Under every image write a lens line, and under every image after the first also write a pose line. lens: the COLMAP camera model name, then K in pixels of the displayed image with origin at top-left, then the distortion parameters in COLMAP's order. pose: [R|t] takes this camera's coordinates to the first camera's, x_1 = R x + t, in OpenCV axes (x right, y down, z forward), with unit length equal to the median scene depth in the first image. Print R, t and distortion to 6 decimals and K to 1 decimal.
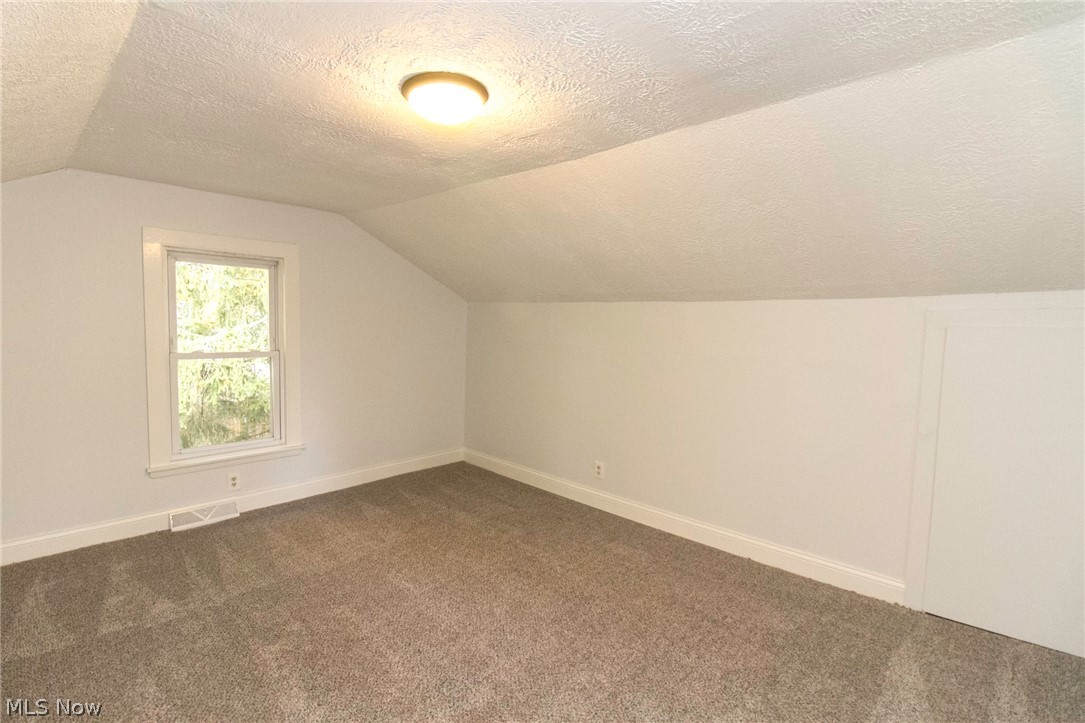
lens RADIAL K [[501.9, 0, 539.8], [0, 501.9, 362.2], [0, 0, 1]] dist [-0.002391, -0.011621]
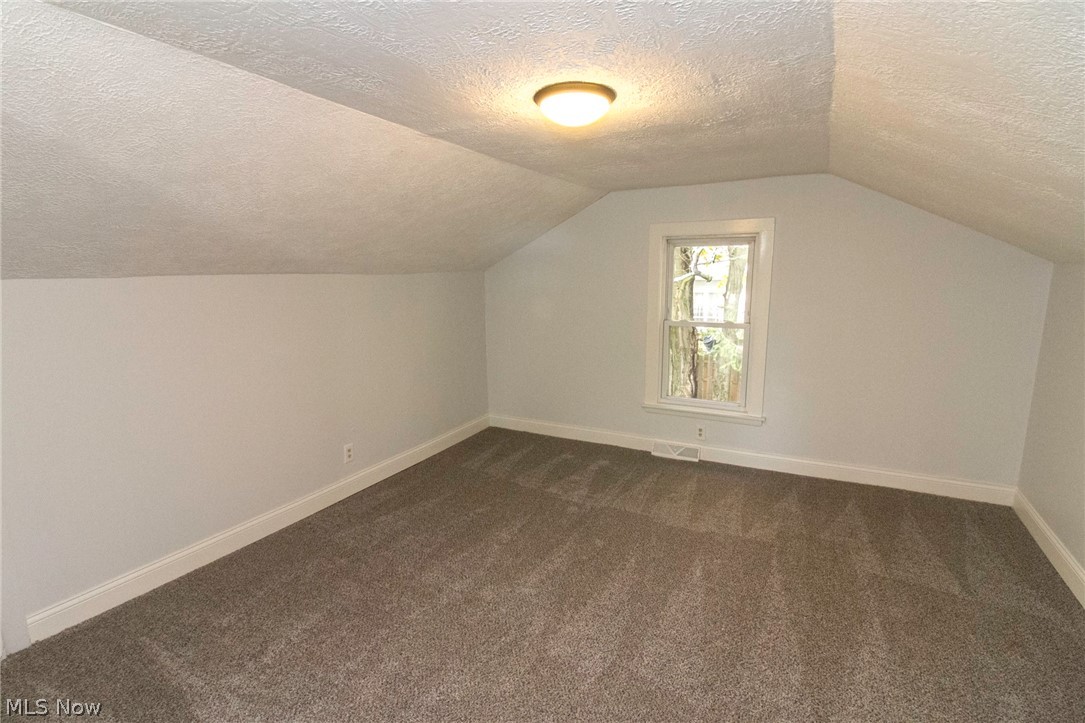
lens RADIAL K [[501.9, 0, 541.1], [0, 501.9, 358.4], [0, 0, 1]] dist [-0.002391, -0.011621]
pose [[0.271118, 0.127113, -0.954116, 0.399991], [-0.066833, 0.991336, 0.113081, -0.043032], [0.960223, 0.033108, 0.277264, 0.316873]]
